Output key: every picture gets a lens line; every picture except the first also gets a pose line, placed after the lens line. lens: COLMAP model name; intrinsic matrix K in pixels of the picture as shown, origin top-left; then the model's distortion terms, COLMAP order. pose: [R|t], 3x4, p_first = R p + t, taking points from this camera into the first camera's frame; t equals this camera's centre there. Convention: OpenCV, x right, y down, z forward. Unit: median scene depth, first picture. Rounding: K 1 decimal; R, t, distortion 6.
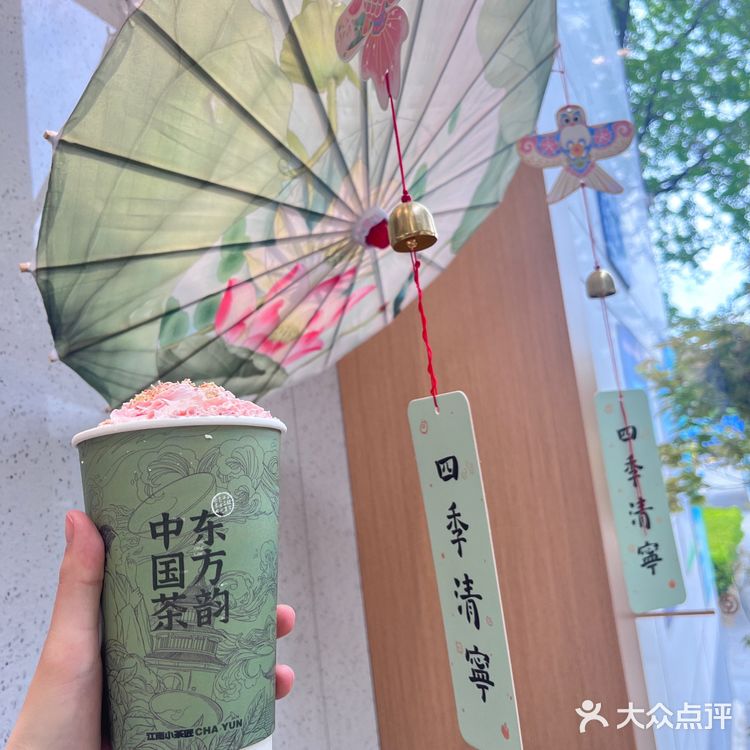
lens RADIAL K [[831.1, 0, 375.0], [0, 831.1, 375.0], [0, 0, 1]] dist [0.011503, -0.018348]
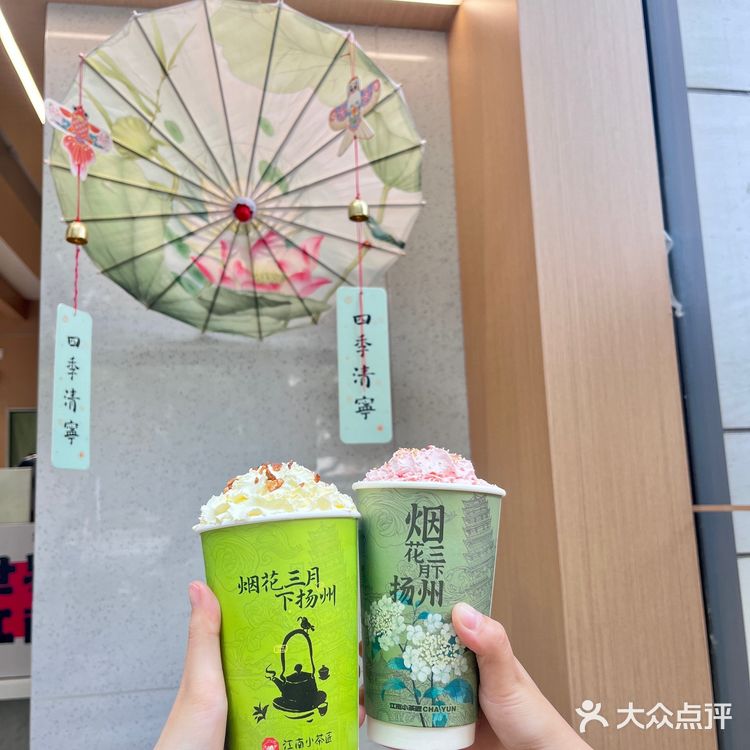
lens RADIAL K [[831.1, 0, 375.0], [0, 831.1, 375.0], [0, 0, 1]] dist [0.011503, -0.018348]
pose [[0.540357, -0.036808, -0.840630, 1.538564], [0.091497, 0.995689, 0.015217, 0.152680], [0.836446, -0.085138, 0.541396, 0.291951]]
